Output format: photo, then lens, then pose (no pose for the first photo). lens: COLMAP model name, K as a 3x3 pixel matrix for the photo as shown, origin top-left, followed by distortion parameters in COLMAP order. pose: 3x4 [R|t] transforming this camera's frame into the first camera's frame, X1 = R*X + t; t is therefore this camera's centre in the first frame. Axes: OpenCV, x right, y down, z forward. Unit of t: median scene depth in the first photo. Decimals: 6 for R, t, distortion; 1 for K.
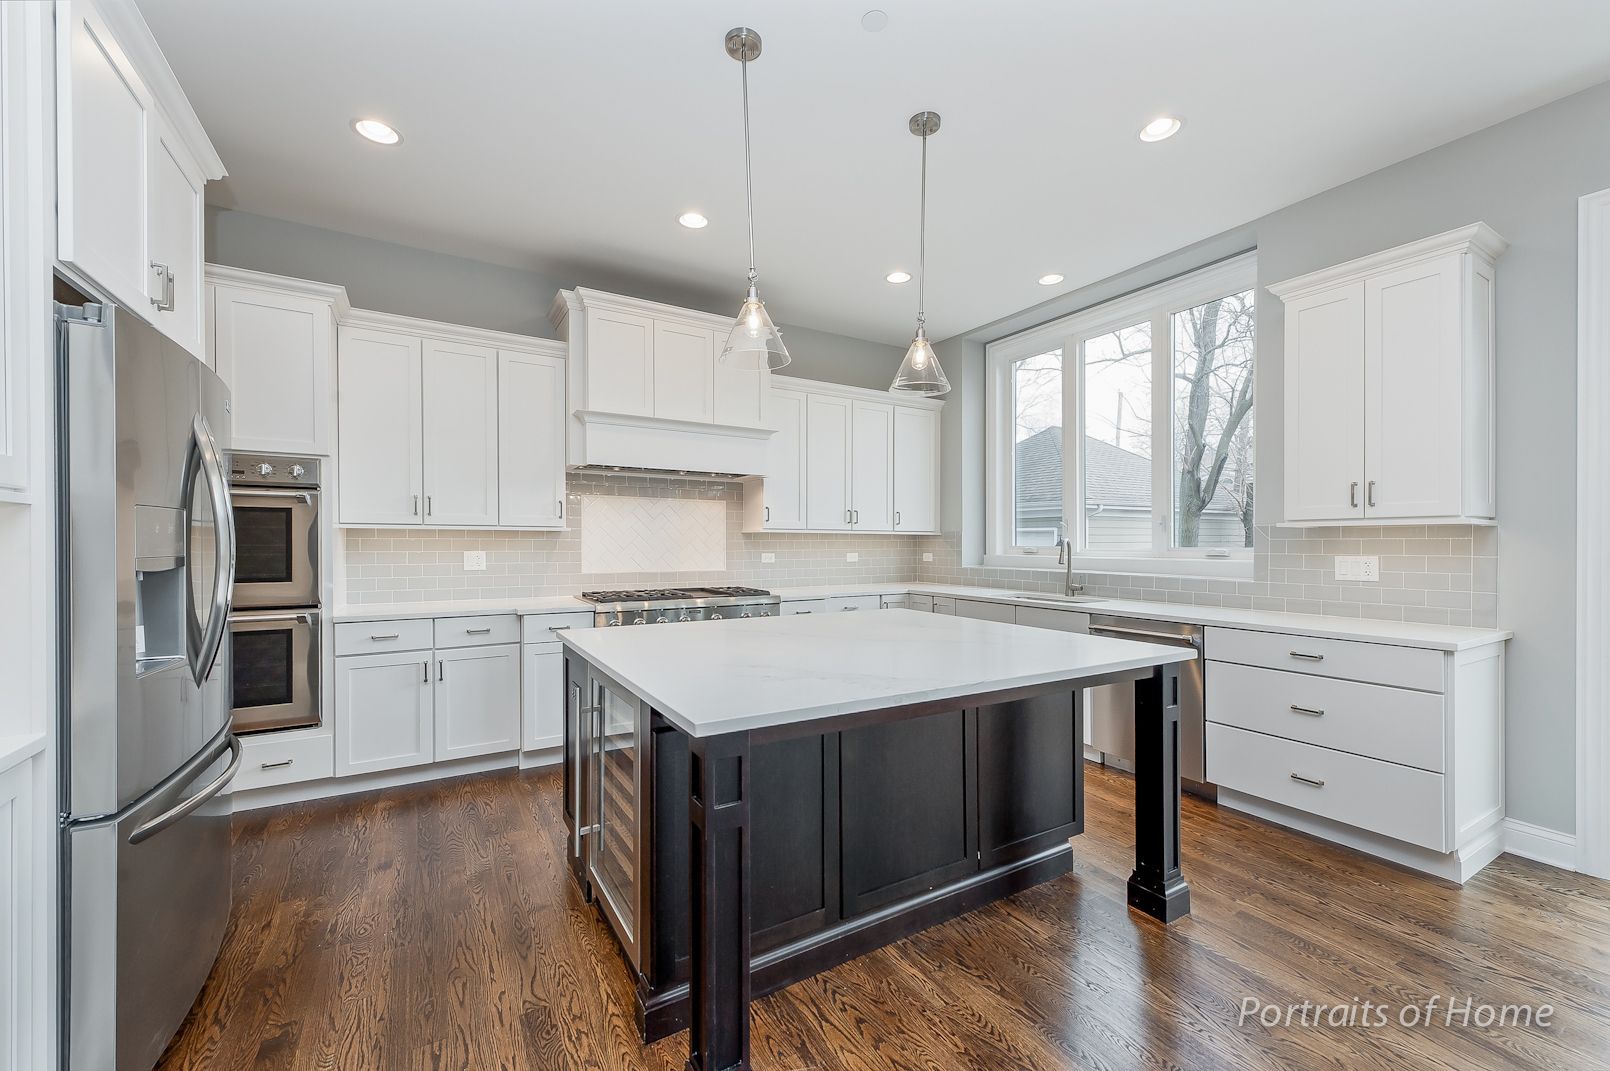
lens RADIAL K [[731.8, 0, 805.0], [0, 731.8, 535.5], [0, 0, 1]] dist [0.028027, 0.000090]
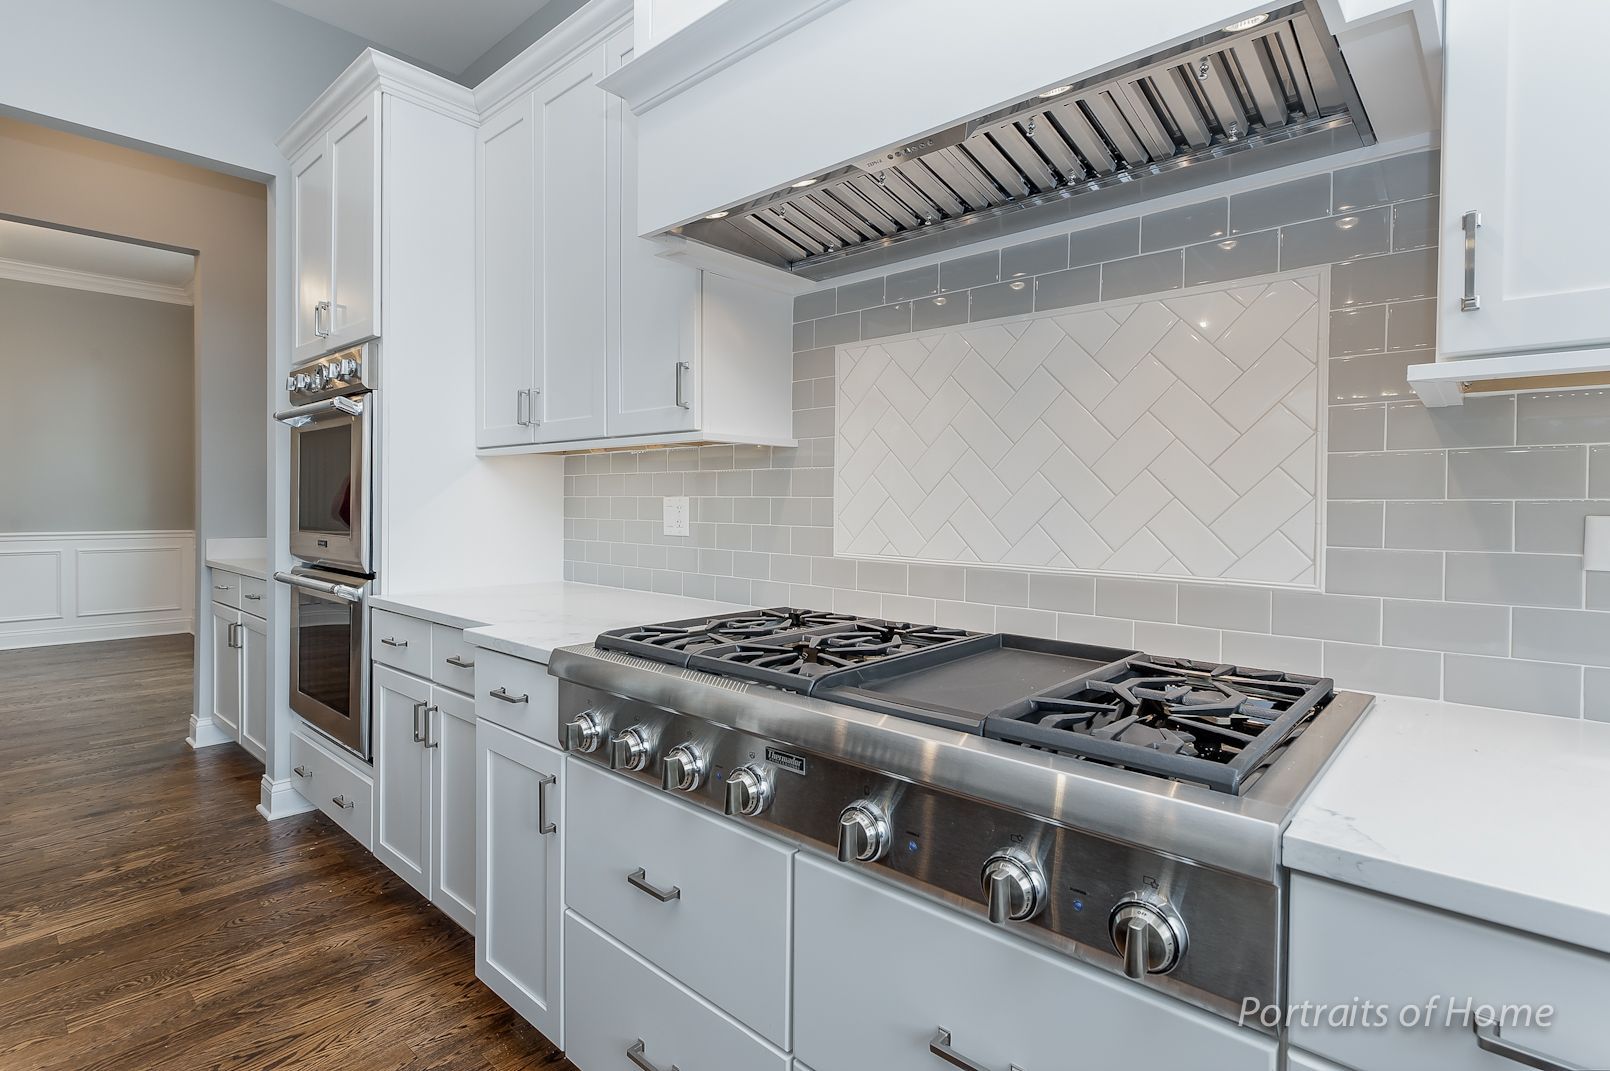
lens RADIAL K [[731.8, 0, 805.0], [0, 731.8, 535.5], [0, 0, 1]] dist [0.028027, 0.000090]
pose [[0.325876, 0.043131, -0.944428, 0.050817], [-0.001482, 0.998981, 0.045111, 0.023892], [0.945411, -0.013301, 0.325607, 0.871084]]
